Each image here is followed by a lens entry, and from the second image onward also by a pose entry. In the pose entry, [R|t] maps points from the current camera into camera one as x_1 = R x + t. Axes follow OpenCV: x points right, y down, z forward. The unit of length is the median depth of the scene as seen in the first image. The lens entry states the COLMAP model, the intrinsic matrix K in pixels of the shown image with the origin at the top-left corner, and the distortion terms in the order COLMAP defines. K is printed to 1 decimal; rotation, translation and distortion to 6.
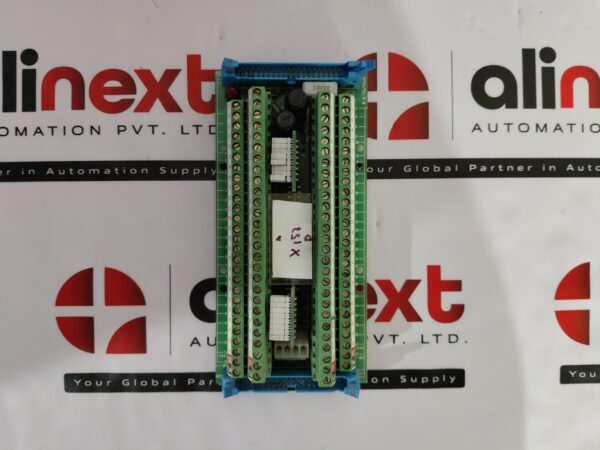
lens RADIAL K [[467.0, 0, 303.4], [0, 467.0, 224.4], [0, 0, 1]] dist [-0.065481, -0.026885]
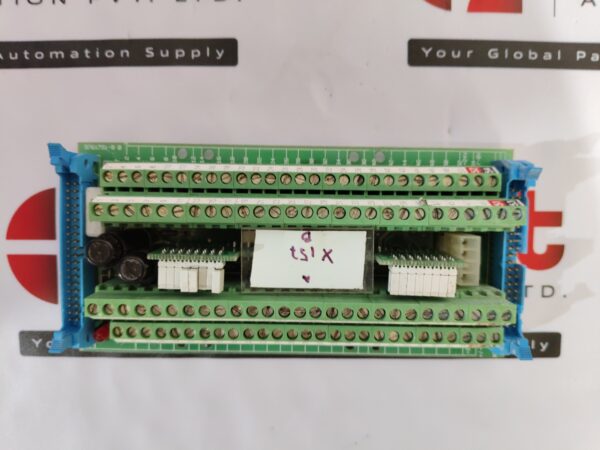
lens RADIAL K [[467.0, 0, 301.9], [0, 467.0, 221.8], [0, 0, 1]] dist [-0.065481, -0.026885]
pose [[0.016453, -0.996666, -0.079917, 0.078687], [0.999791, 0.017369, -0.010780, 0.027232], [0.012132, -0.079723, 0.996743, 0.293254]]
